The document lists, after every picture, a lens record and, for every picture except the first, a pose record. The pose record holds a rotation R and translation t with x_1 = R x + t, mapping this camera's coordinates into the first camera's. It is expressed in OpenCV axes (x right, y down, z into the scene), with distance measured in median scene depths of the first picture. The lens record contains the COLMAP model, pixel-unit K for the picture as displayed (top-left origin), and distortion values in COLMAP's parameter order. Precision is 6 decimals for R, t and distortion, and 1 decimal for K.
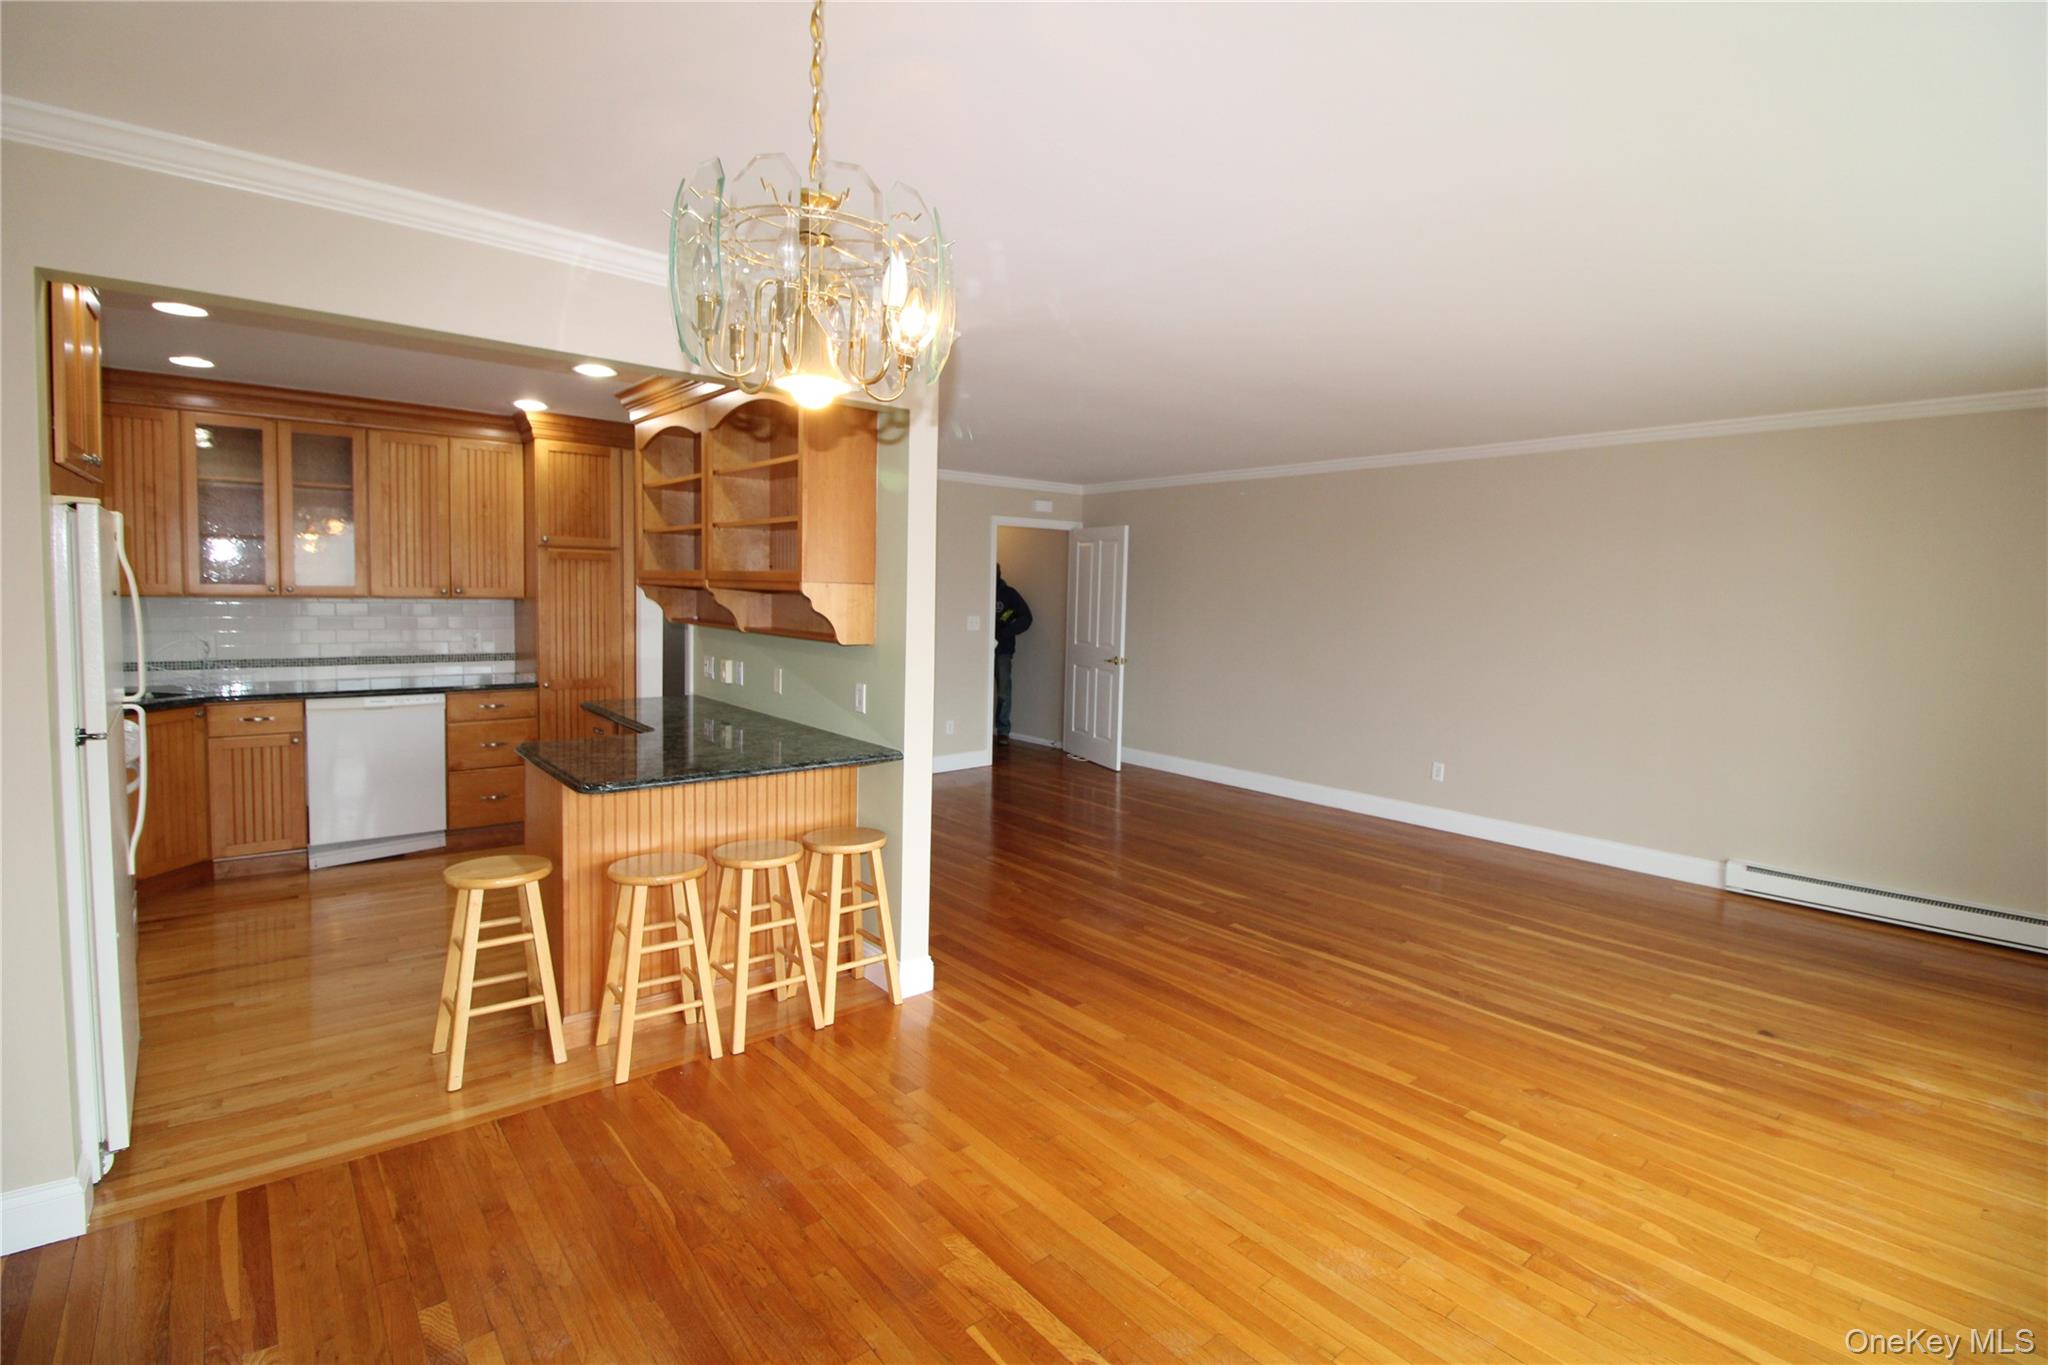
lens RADIAL K [[945.5, 0, 1041.1], [0, 945.5, 641.7], [0, 0, 1]] dist [0.002227, -0.015094]
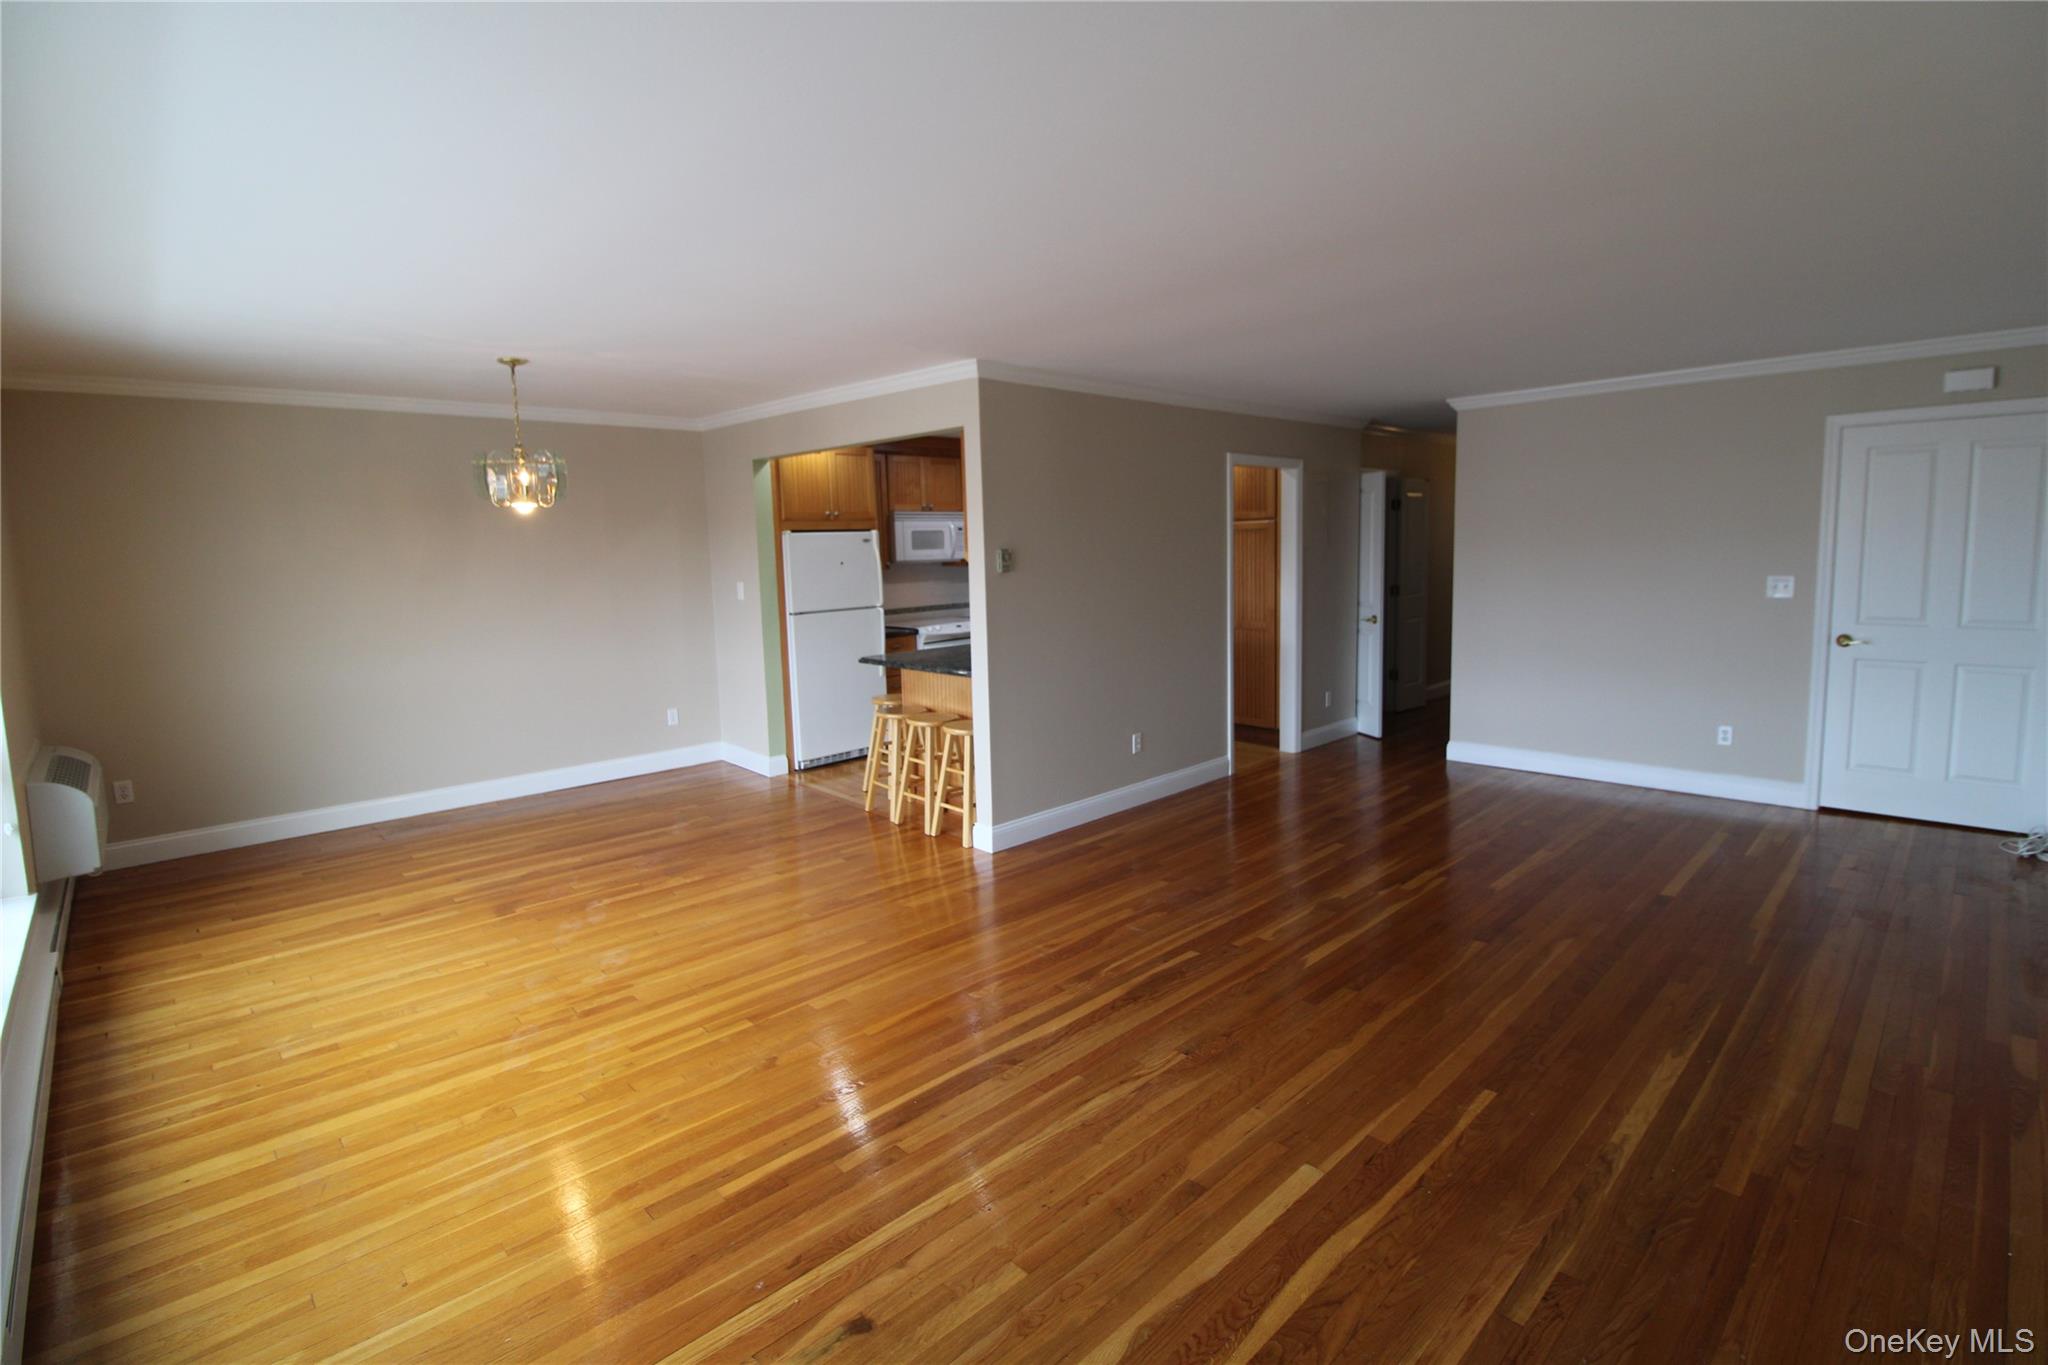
lens RADIAL K [[945.5, 0, 1041.1], [0, 945.5, 641.7], [0, 0, 1]] dist [0.002227, -0.015094]
pose [[0.066167, 0.081199, -0.994499, 1.228178], [-0.029496, 0.996407, 0.079392, -0.041183], [0.997373, 0.024081, 0.068324, 0.990985]]
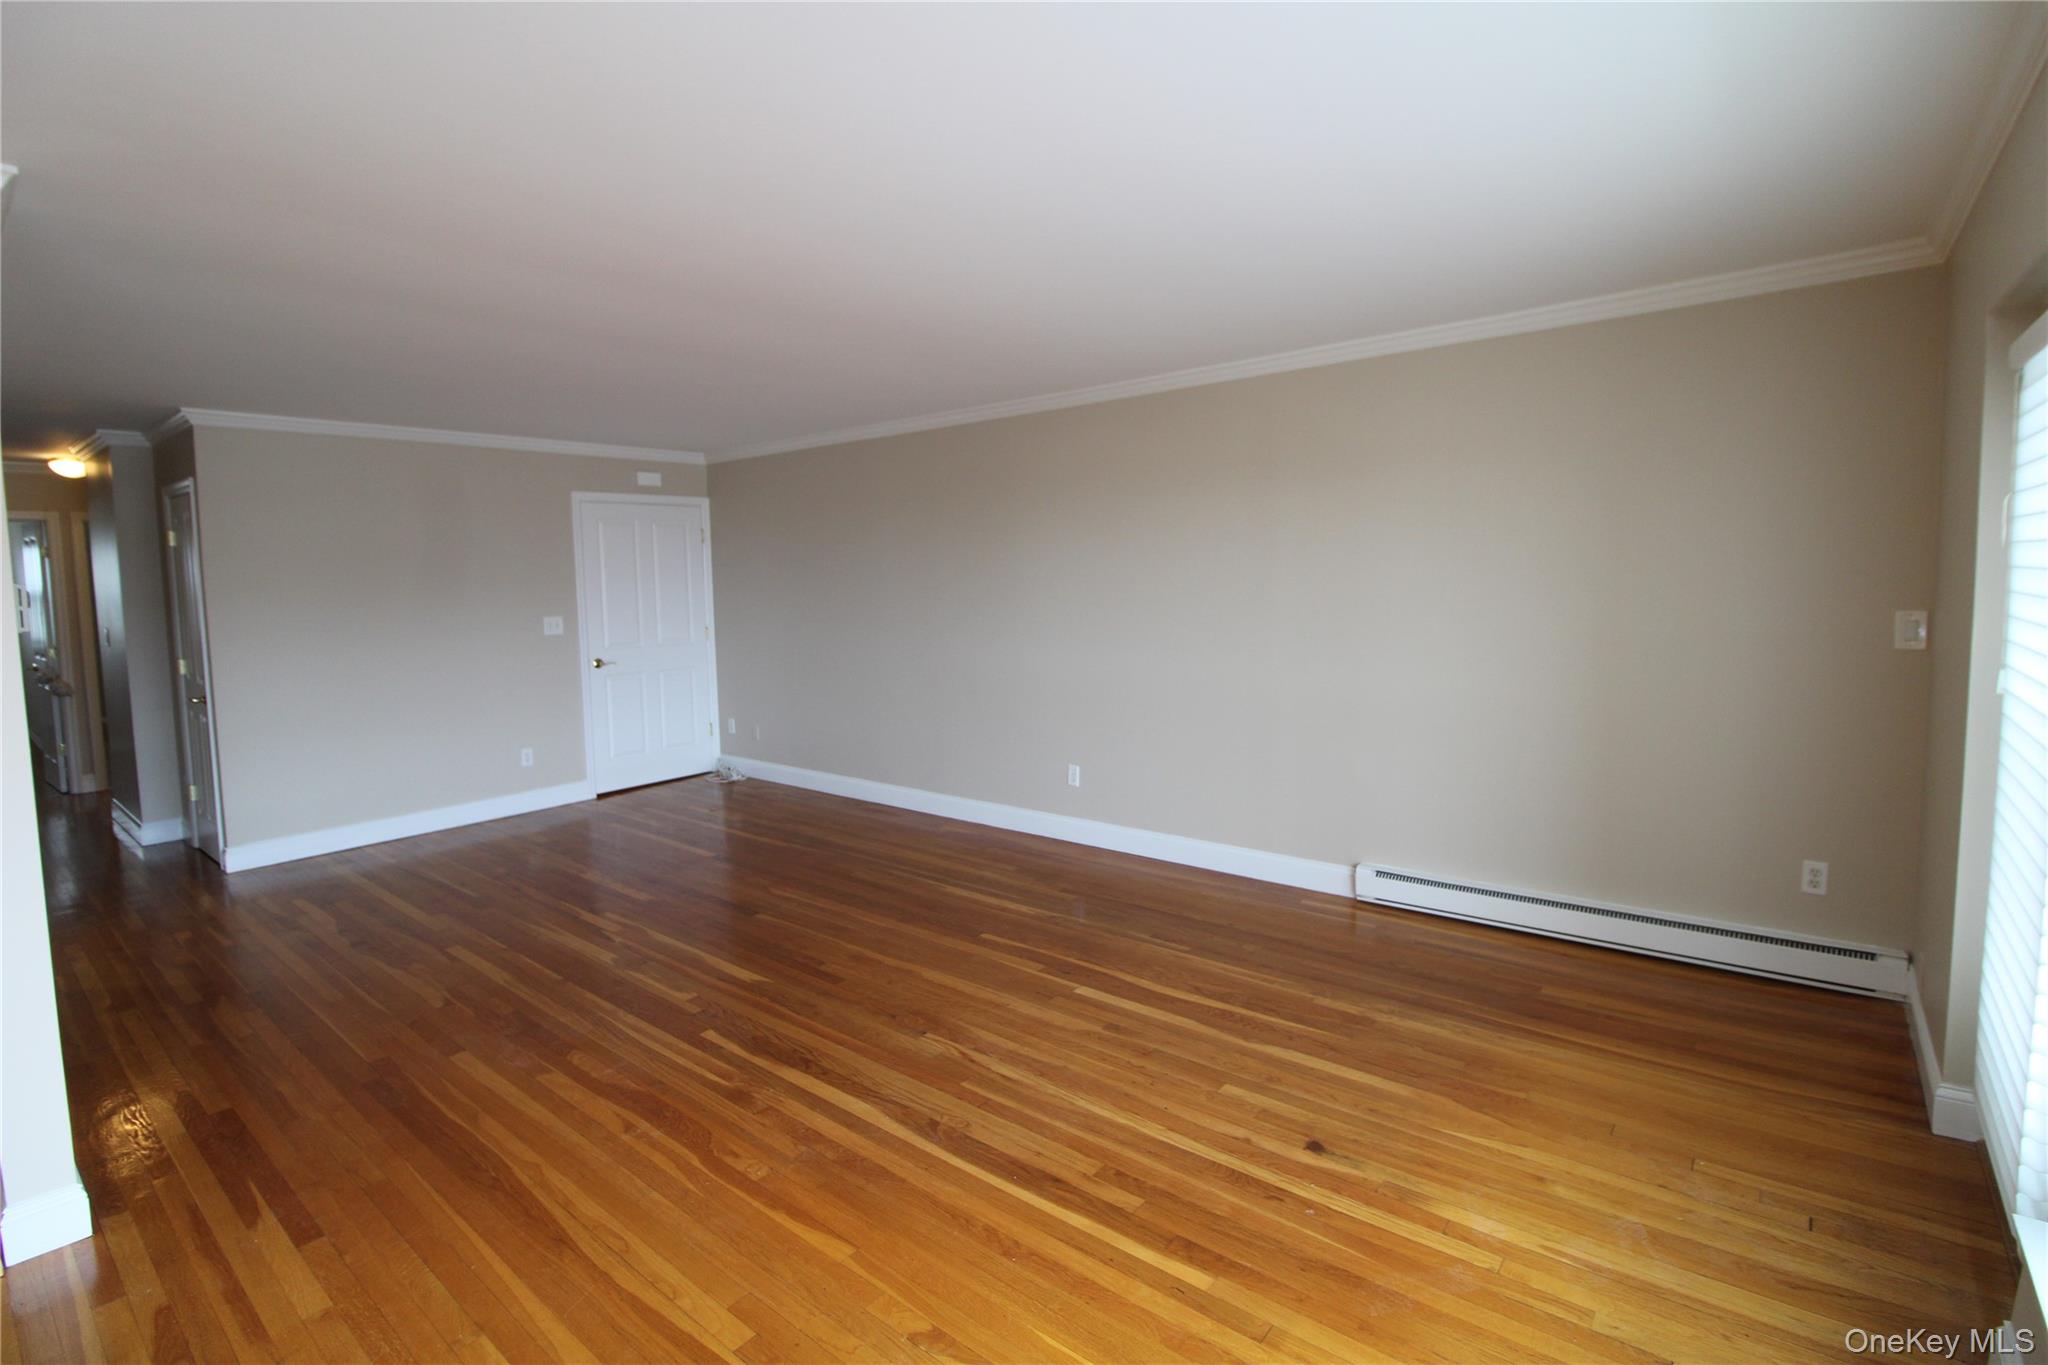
lens RADIAL K [[945.5, 0, 1041.1], [0, 945.5, 641.7], [0, 0, 1]] dist [0.002227, -0.015094]
pose [[0.981569, -0.055344, 0.182917, 0.419810], [0.052303, 0.998402, 0.021412, -0.003838], [-0.183810, -0.011450, 0.982895, 0.296964]]
